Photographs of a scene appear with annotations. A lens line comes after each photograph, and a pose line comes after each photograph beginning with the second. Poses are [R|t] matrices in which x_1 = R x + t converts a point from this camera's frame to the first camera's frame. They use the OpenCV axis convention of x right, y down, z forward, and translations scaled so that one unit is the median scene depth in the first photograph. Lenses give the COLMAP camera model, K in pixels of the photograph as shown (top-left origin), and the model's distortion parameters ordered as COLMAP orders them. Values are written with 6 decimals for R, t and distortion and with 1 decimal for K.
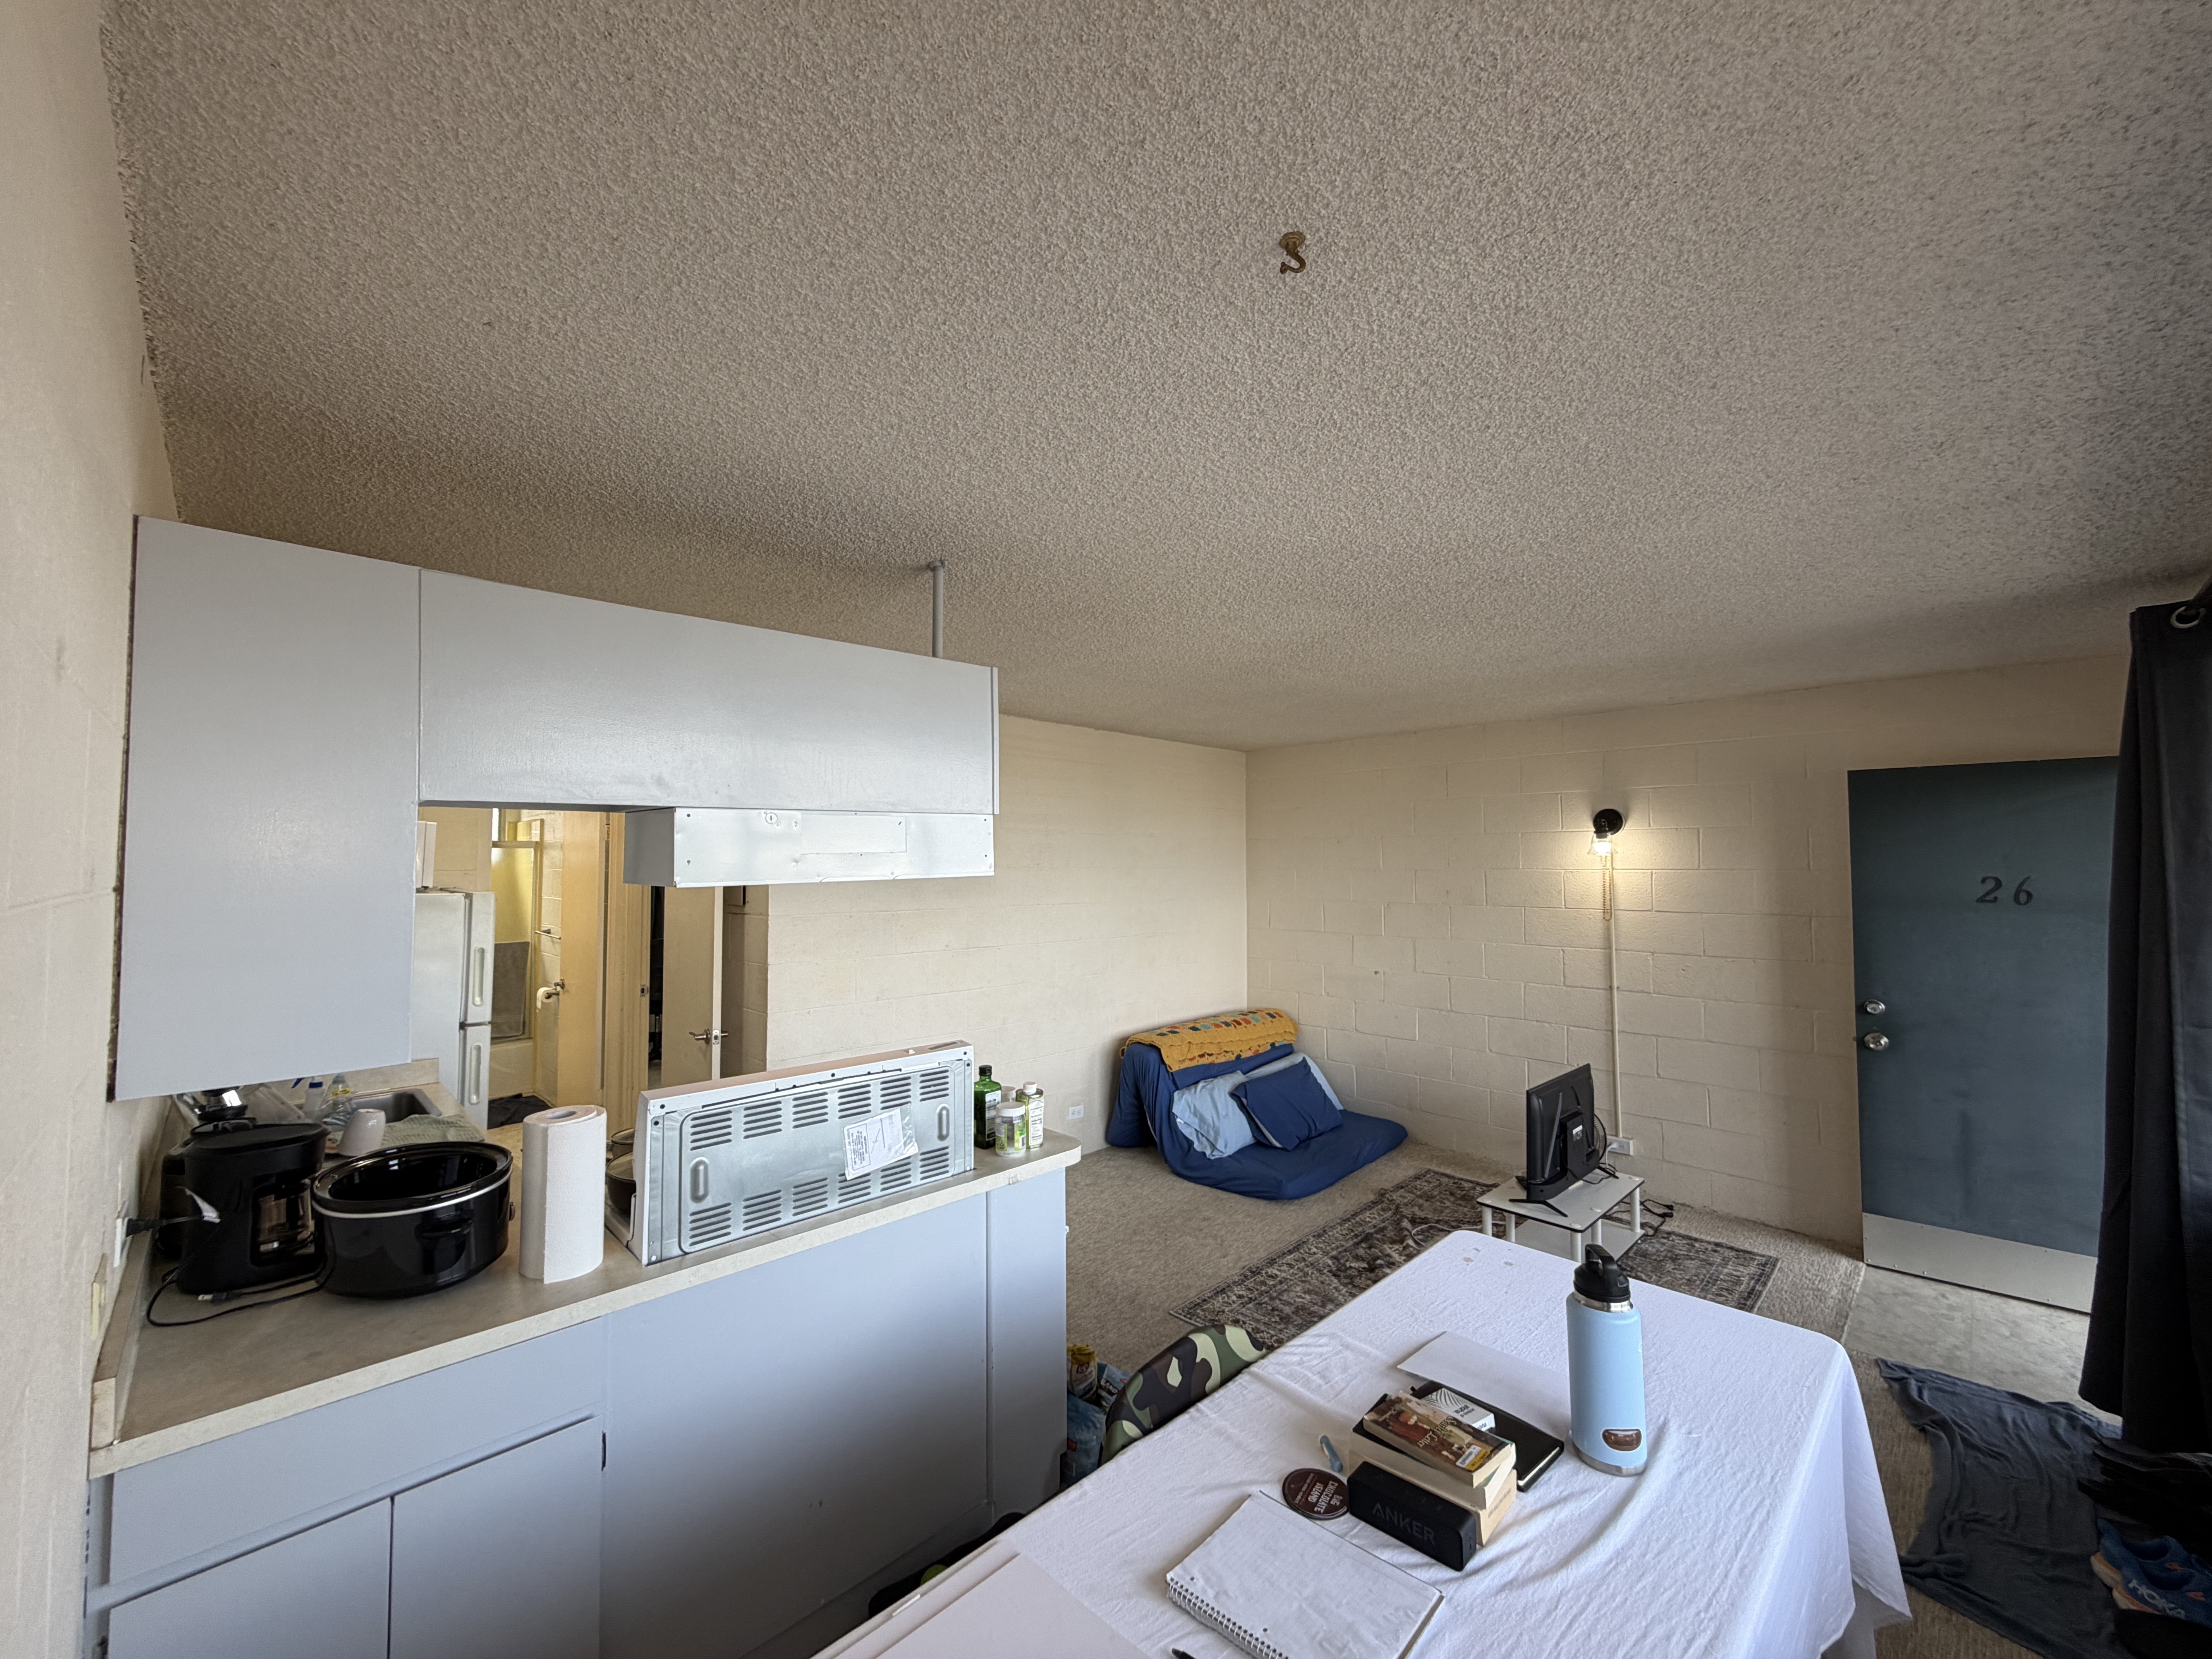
lens RADIAL K [[881.3, 0, 1101.5], [0, 881.3, 829.3], [0, 0, 1]] dist [0.000555, -0.000079]
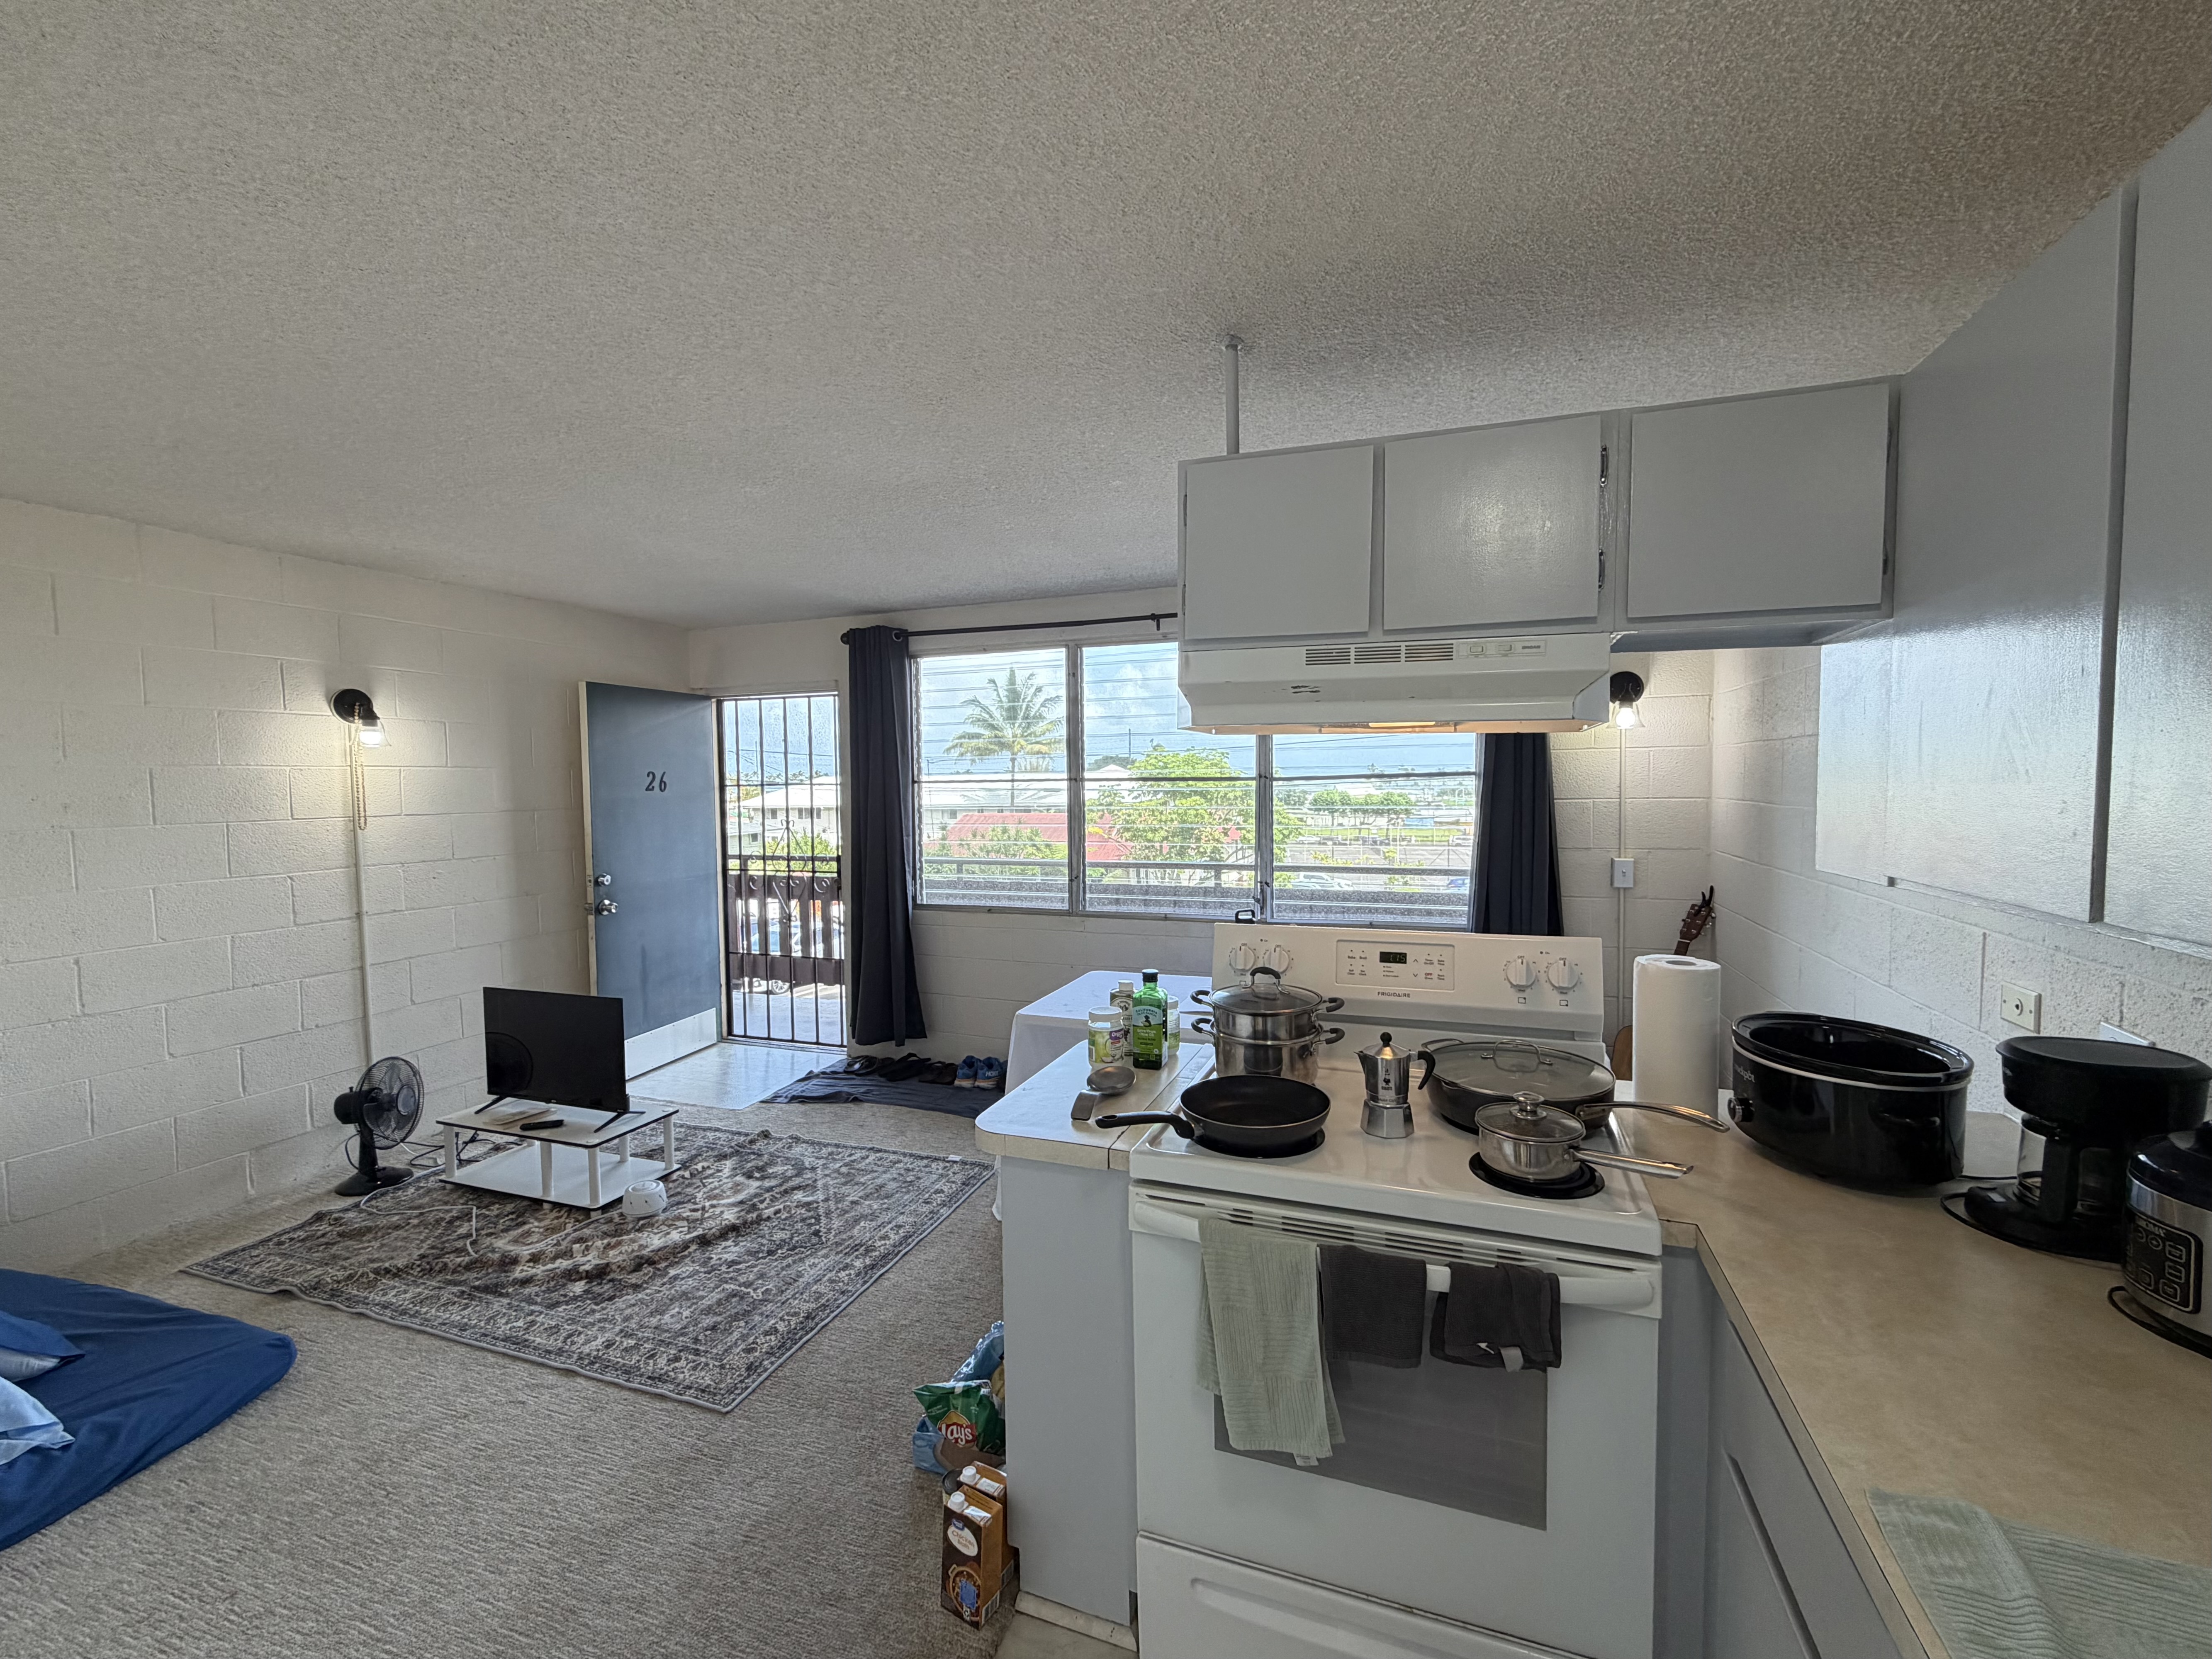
lens RADIAL K [[940.5, 0, 1098.2], [0, 940.5, 829.9], [0, 0, 1]] dist [0.001318, -0.000123]
pose [[-0.423889, -0.041761, 0.904751, -0.495991], [-0.020891, 0.999122, 0.036329, 0.061315], [-0.905473, -0.003502, -0.424389, 0.788242]]
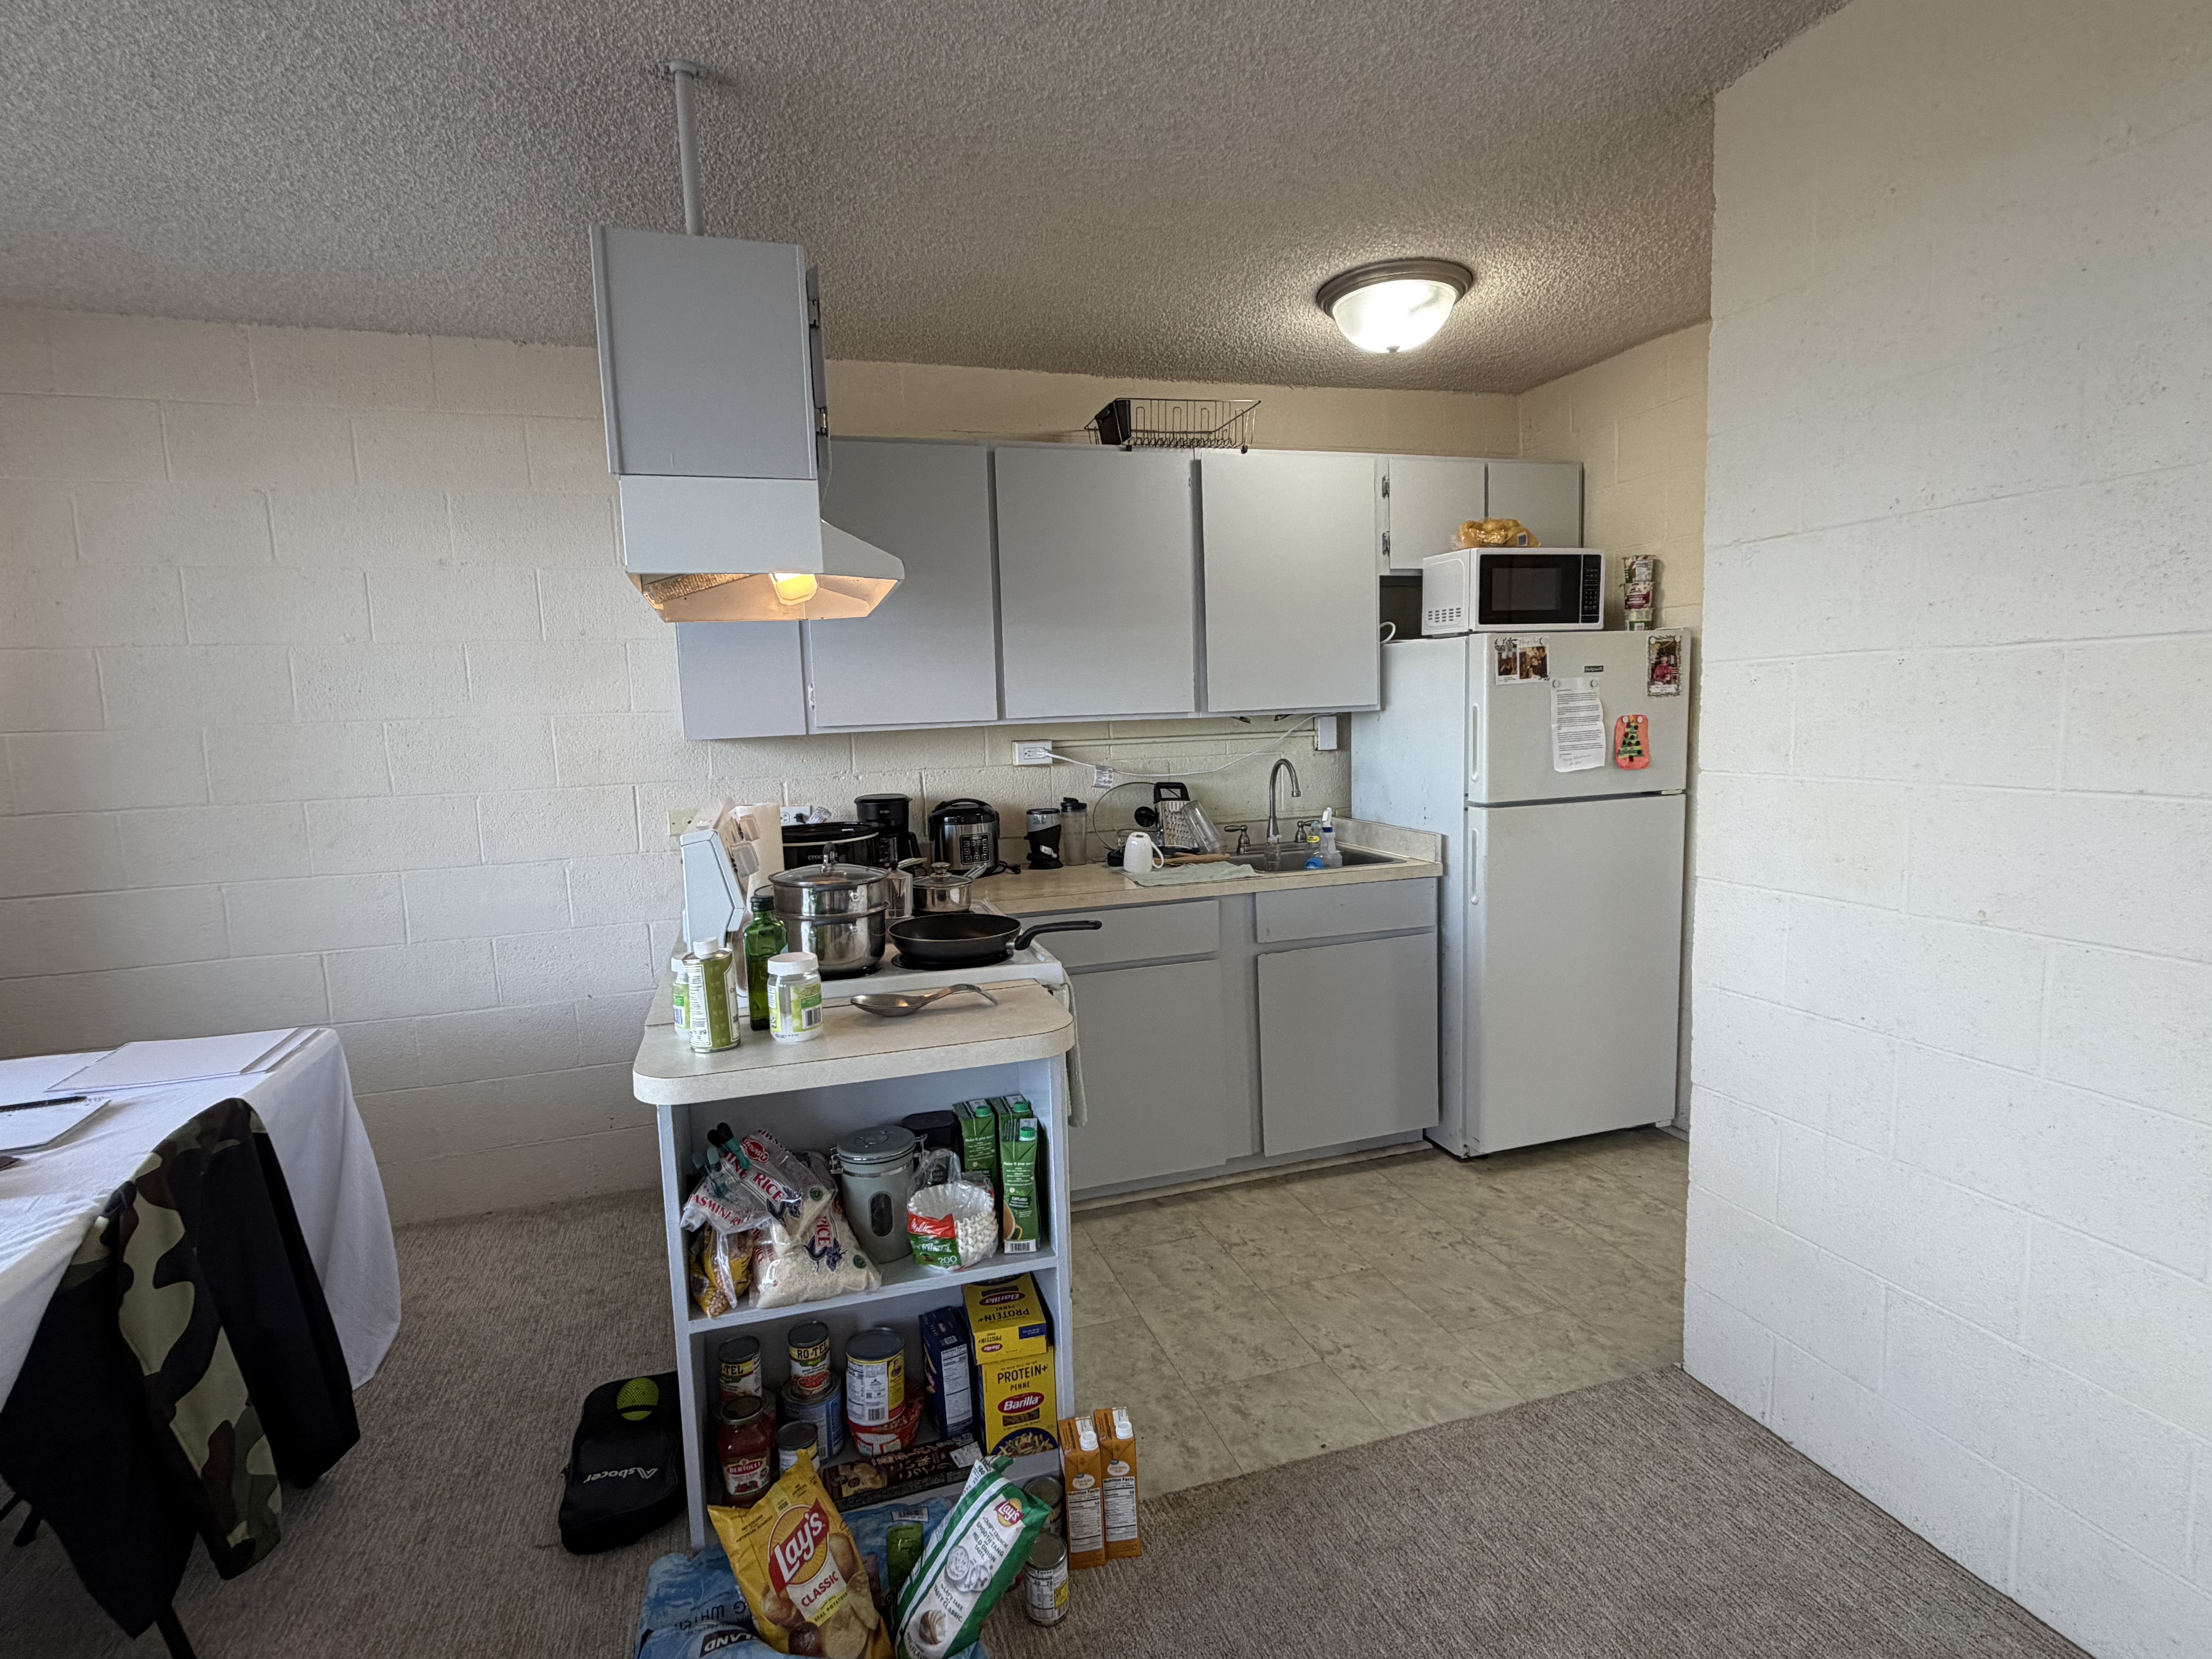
lens RADIAL K [[1100.1, 0, 1095.9], [0, 1100.1, 828.5], [0, 0, 1]] dist [0.003165, -0.000086]
pose [[-0.457046, 0.114006, -0.882106, 0.229206], [0.069424, 0.993298, 0.092406, 0.096115], [0.886729, -0.019006, -0.461898, 0.859280]]
